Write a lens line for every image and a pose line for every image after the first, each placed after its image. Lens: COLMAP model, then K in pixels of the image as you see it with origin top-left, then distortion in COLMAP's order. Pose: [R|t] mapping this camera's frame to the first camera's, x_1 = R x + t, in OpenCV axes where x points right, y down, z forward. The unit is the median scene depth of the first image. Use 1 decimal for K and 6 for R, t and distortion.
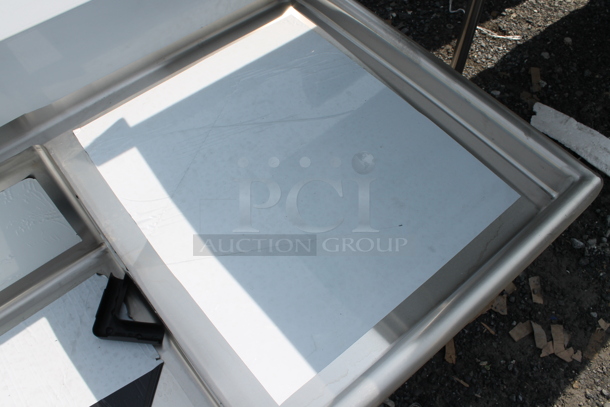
lens RADIAL K [[521.8, 0, 303.6], [0, 521.8, 210.0], [0, 0, 1]] dist [-0.179754, 0.172494]
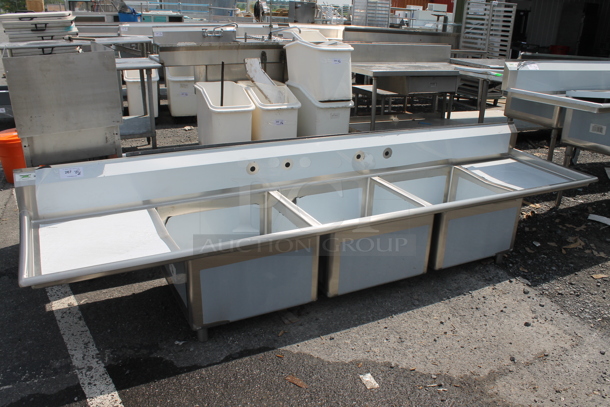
lens RADIAL K [[521.8, 0, 303.6], [0, 521.8, 210.0], [0, 0, 1]] dist [-0.179754, 0.172494]
pose [[0.977640, 0.106823, -0.181130, -0.829668], [-0.195213, 0.781254, -0.592903, 2.544354], [0.078173, 0.615005, 0.784639, -1.898721]]
